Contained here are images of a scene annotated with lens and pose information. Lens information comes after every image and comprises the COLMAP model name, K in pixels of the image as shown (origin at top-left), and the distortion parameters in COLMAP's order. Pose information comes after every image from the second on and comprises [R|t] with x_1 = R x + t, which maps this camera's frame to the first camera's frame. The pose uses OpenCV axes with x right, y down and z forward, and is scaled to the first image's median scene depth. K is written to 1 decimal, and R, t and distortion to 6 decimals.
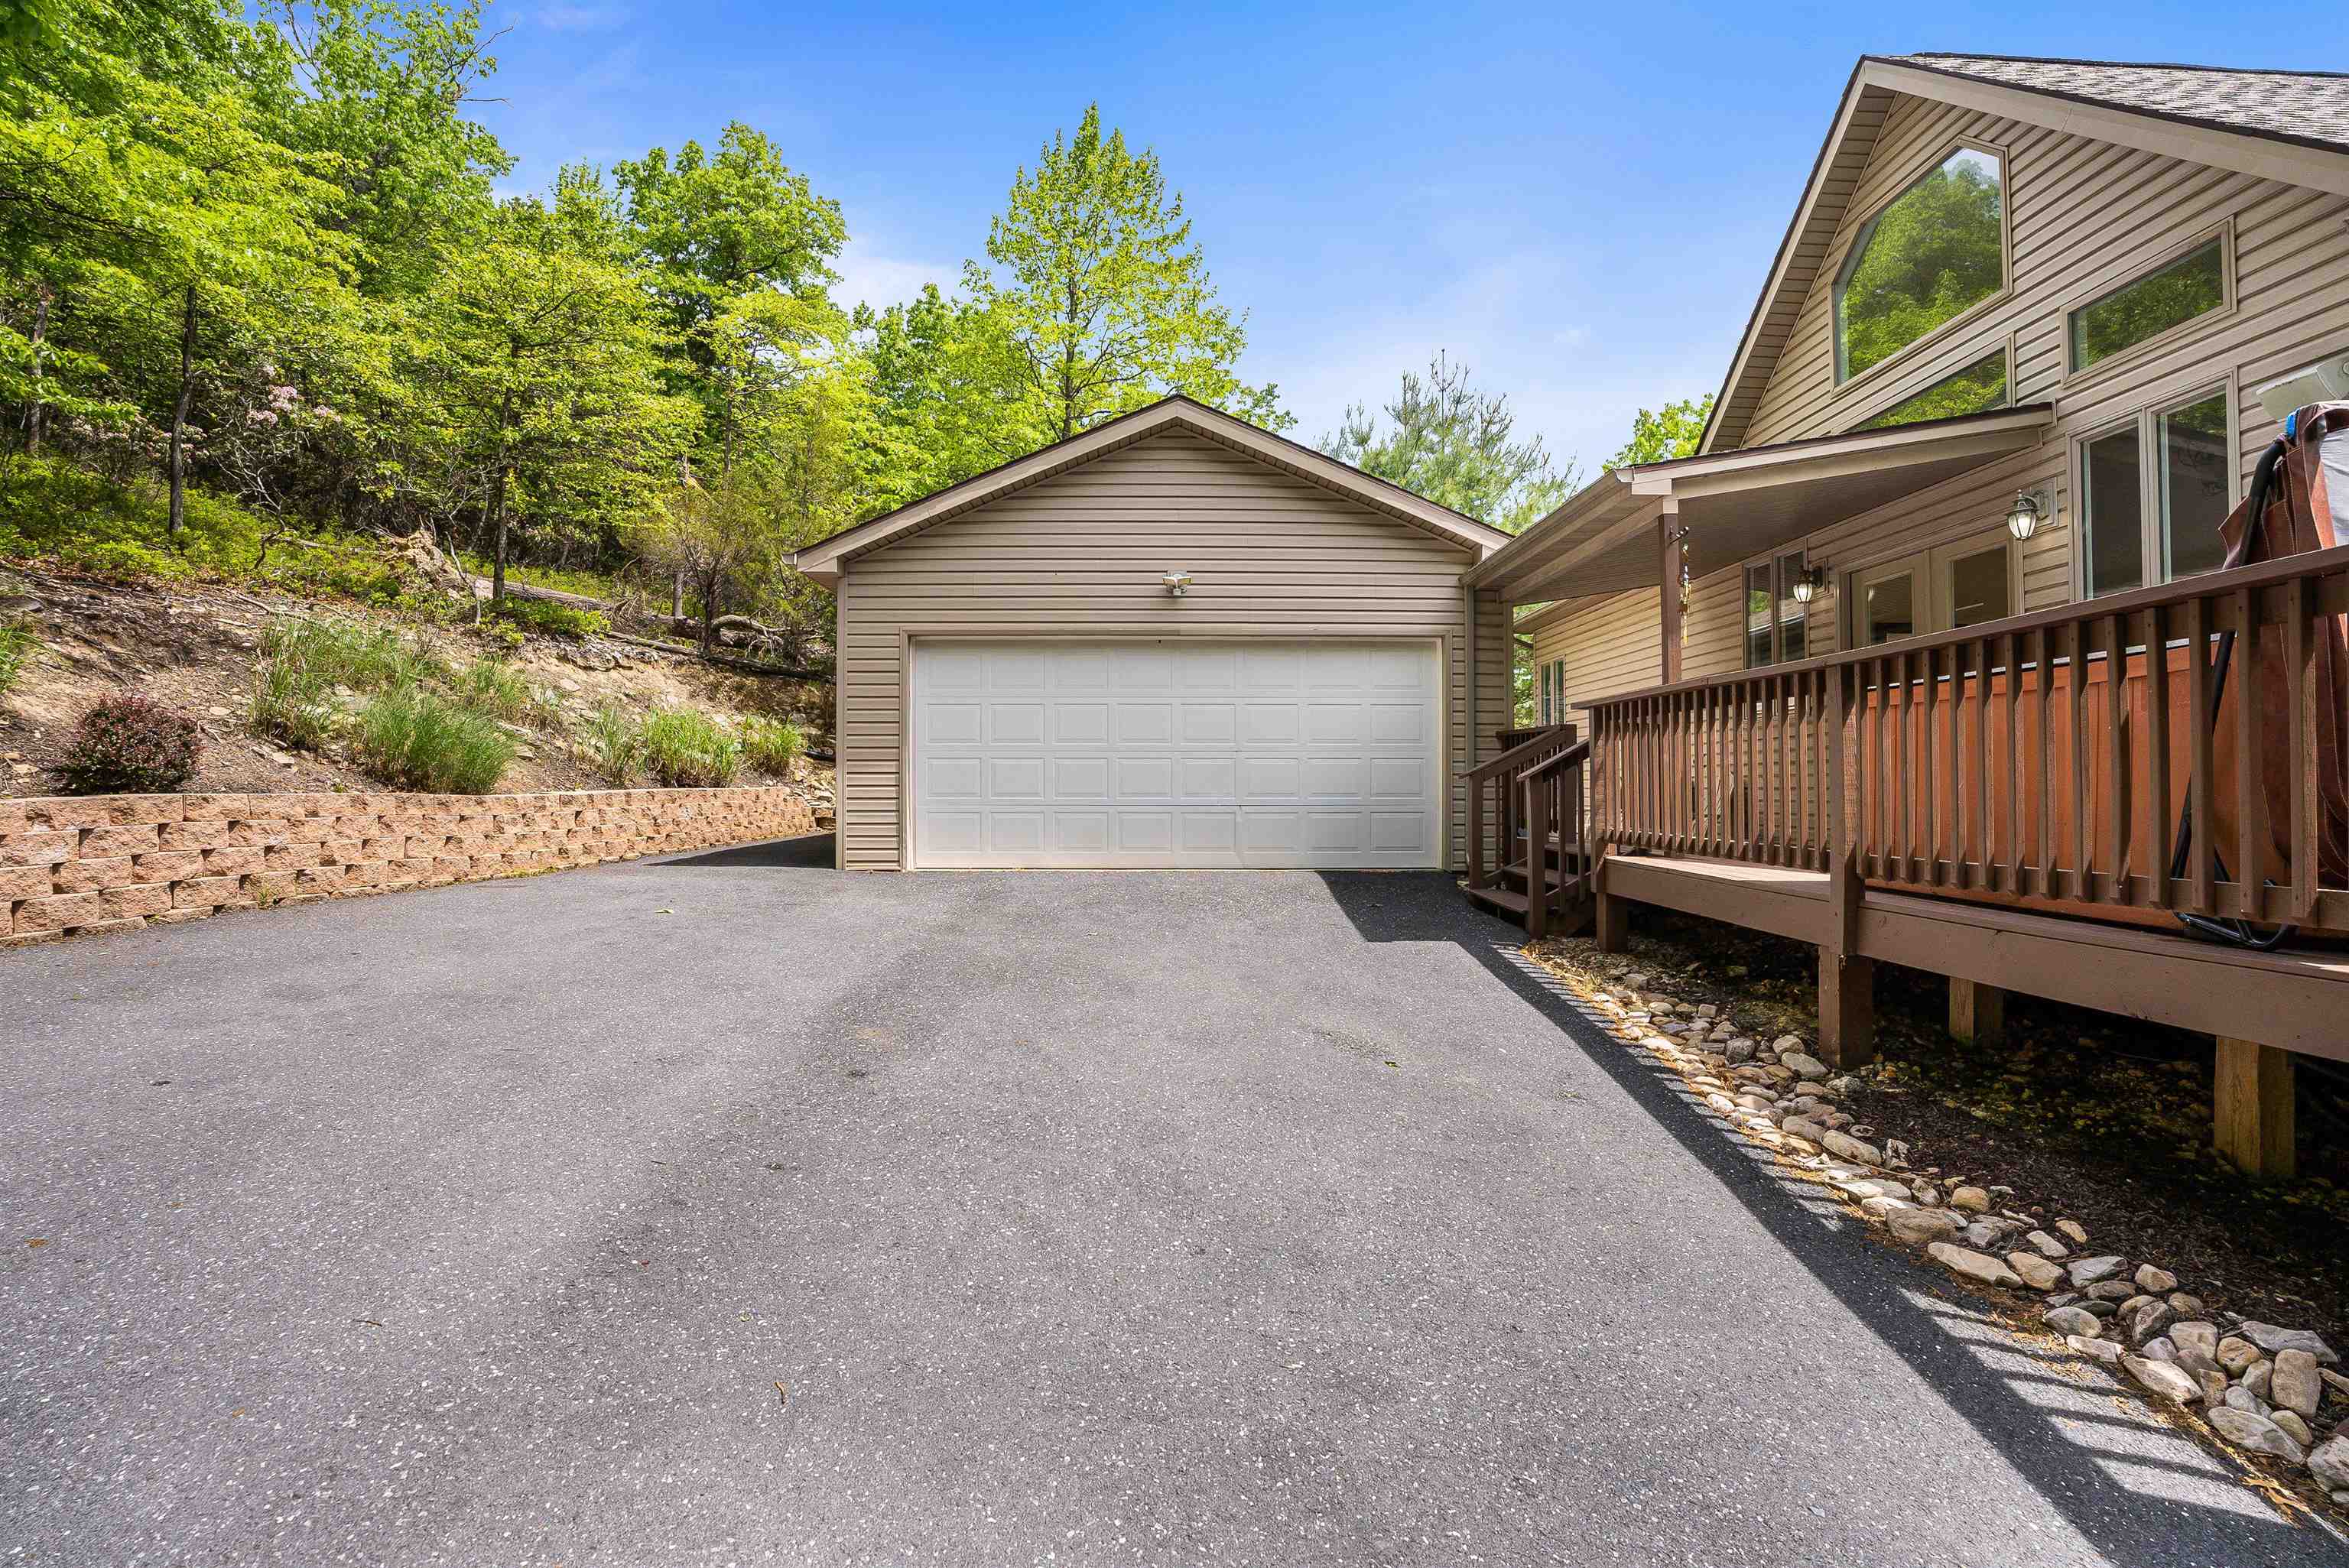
lens RADIAL K [[1083.3, 0, 1174.5], [0, 1083.3, 784.0], [0, 0, 1]] dist [-0.069981, 0.019716]
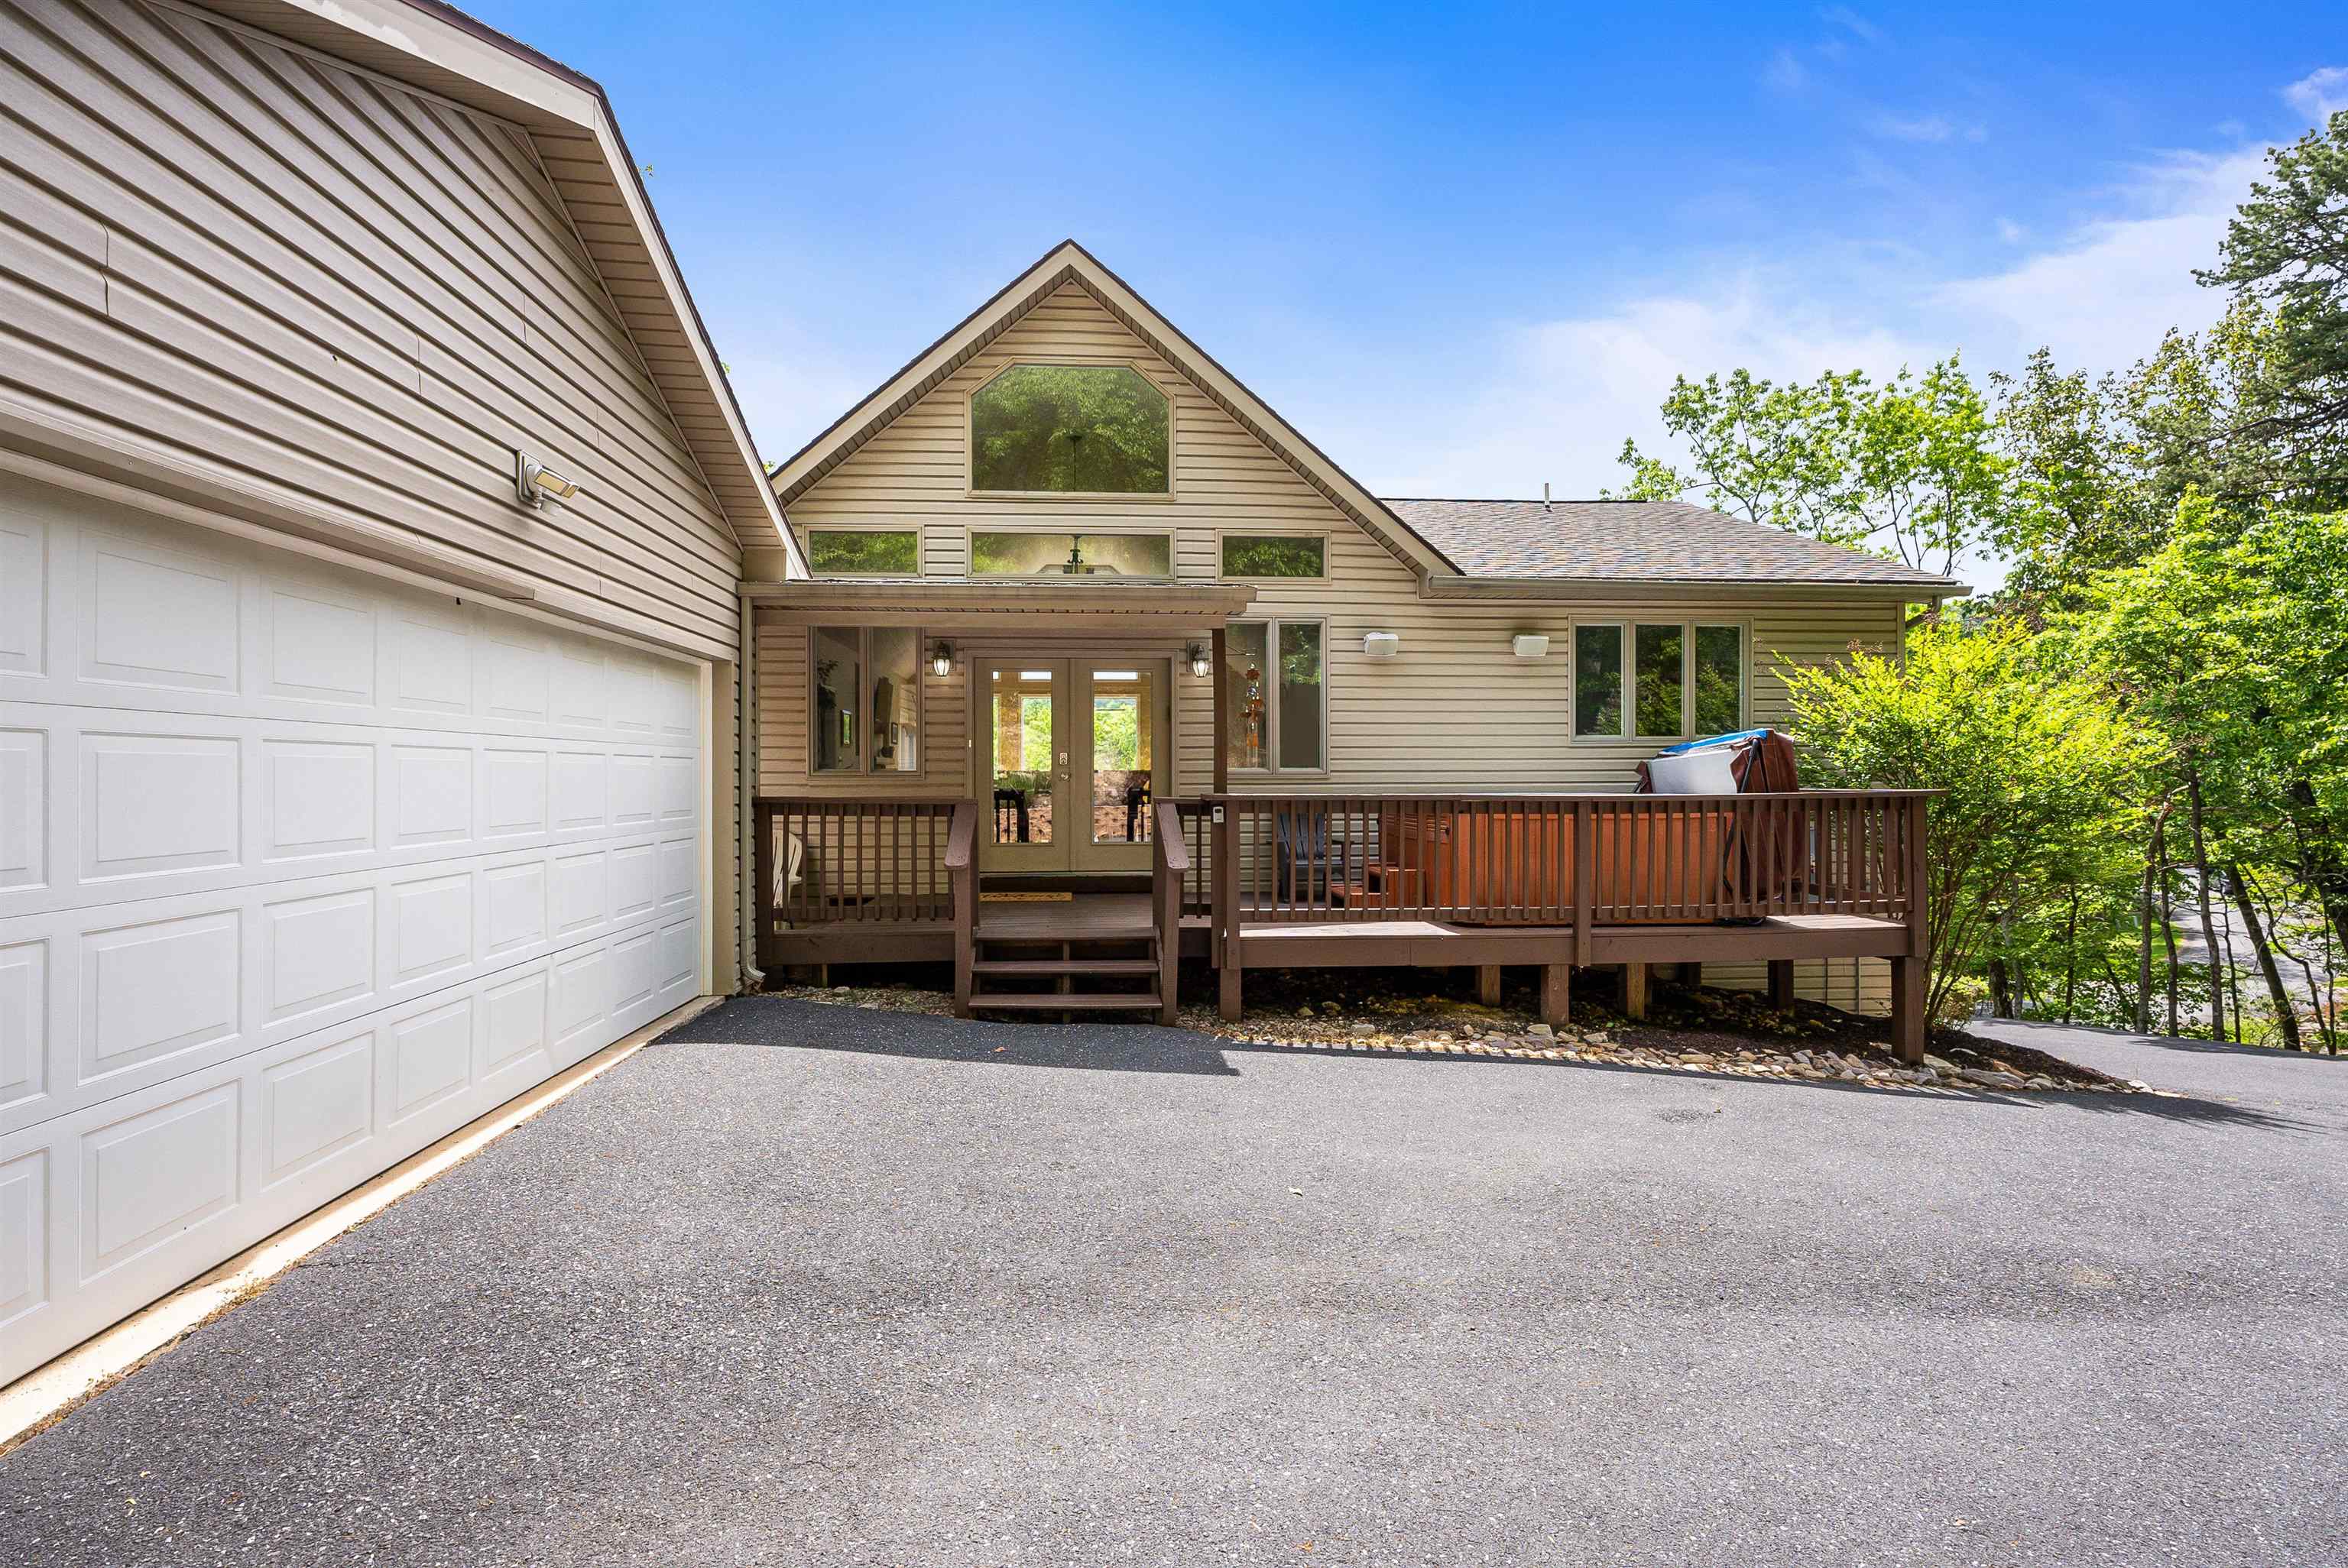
lens RADIAL K [[1071.9, 0, 1166.9], [0, 1071.9, 774.9], [0, 0, 1]] dist [-0.001627, -0.000140]
pose [[-0.061934, -0.002275, 0.998078, -0.671333], [-0.002308, 0.999995, 0.002136, -0.096103], [-0.998078, -0.002171, -0.061939, 1.098238]]
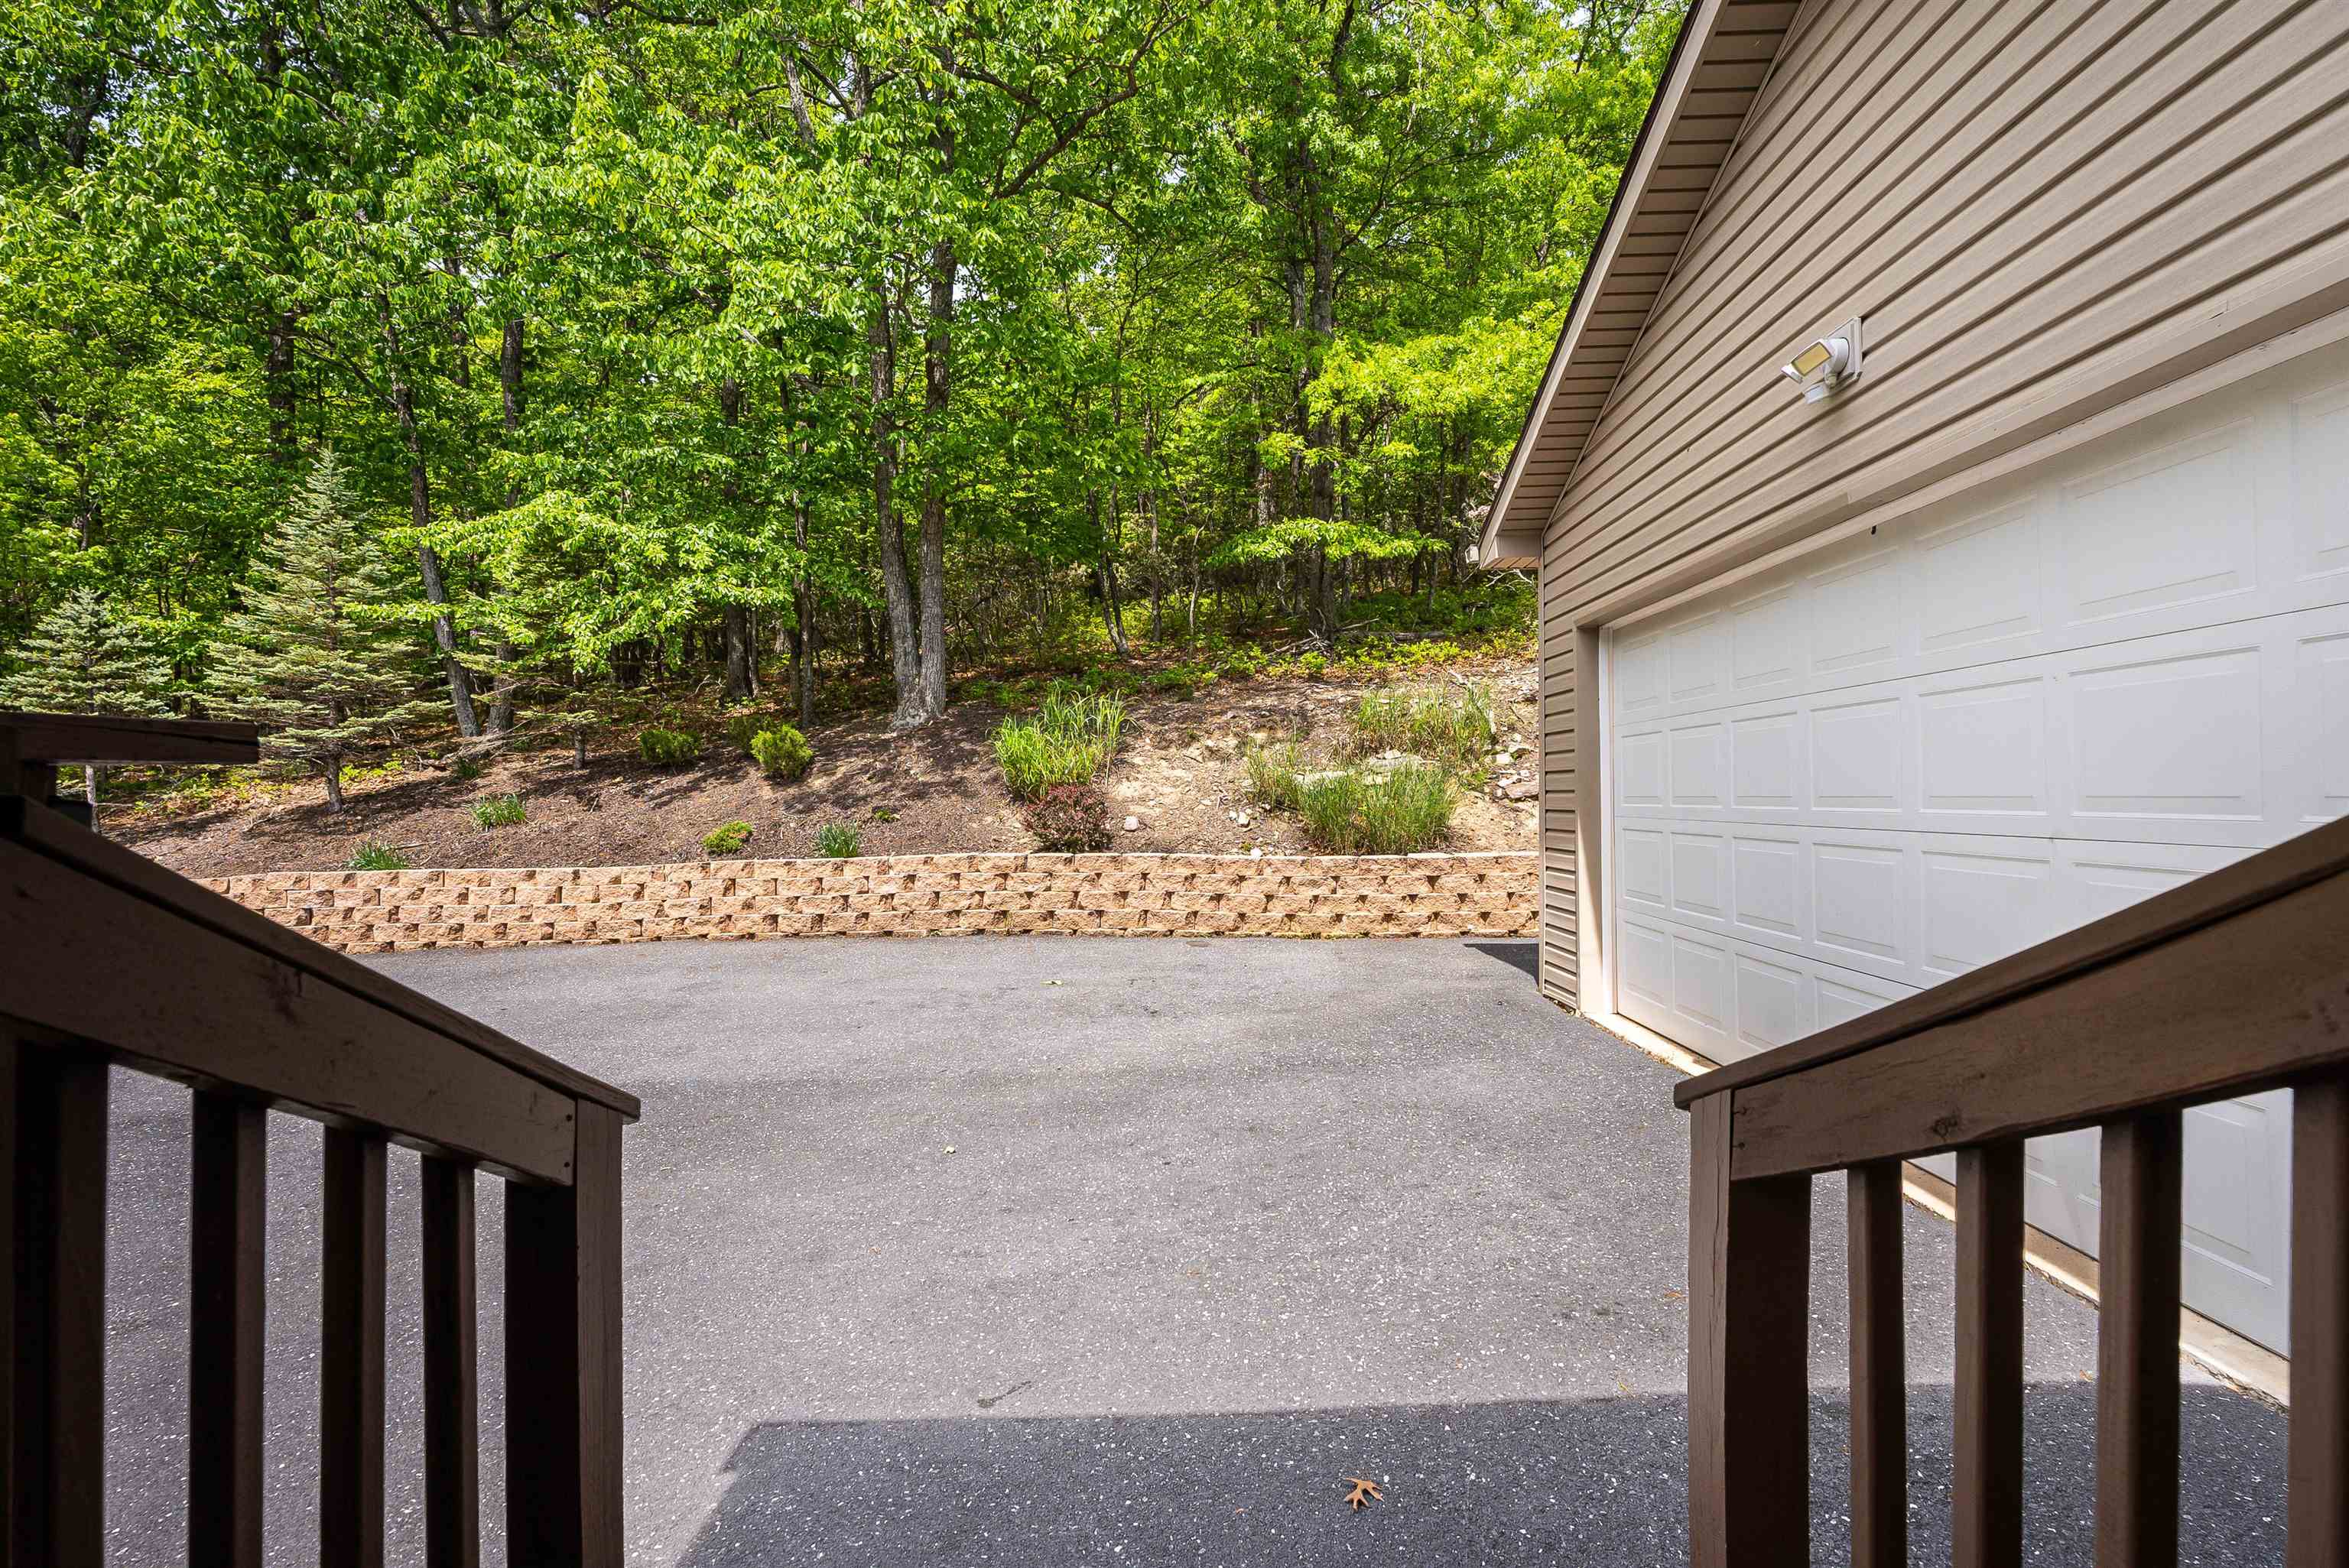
lens RADIAL K [[1066.4, 0, 1174.5], [0, 1066.4, 784.0], [0, 0, 1]] dist [-0.000275, -0.000068]
pose [[-0.043663, -0.009730, -0.998999, 0.522286], [0.006900, 0.999926, -0.010041, -0.064770], [0.999023, -0.007331, -0.043592, 1.140465]]
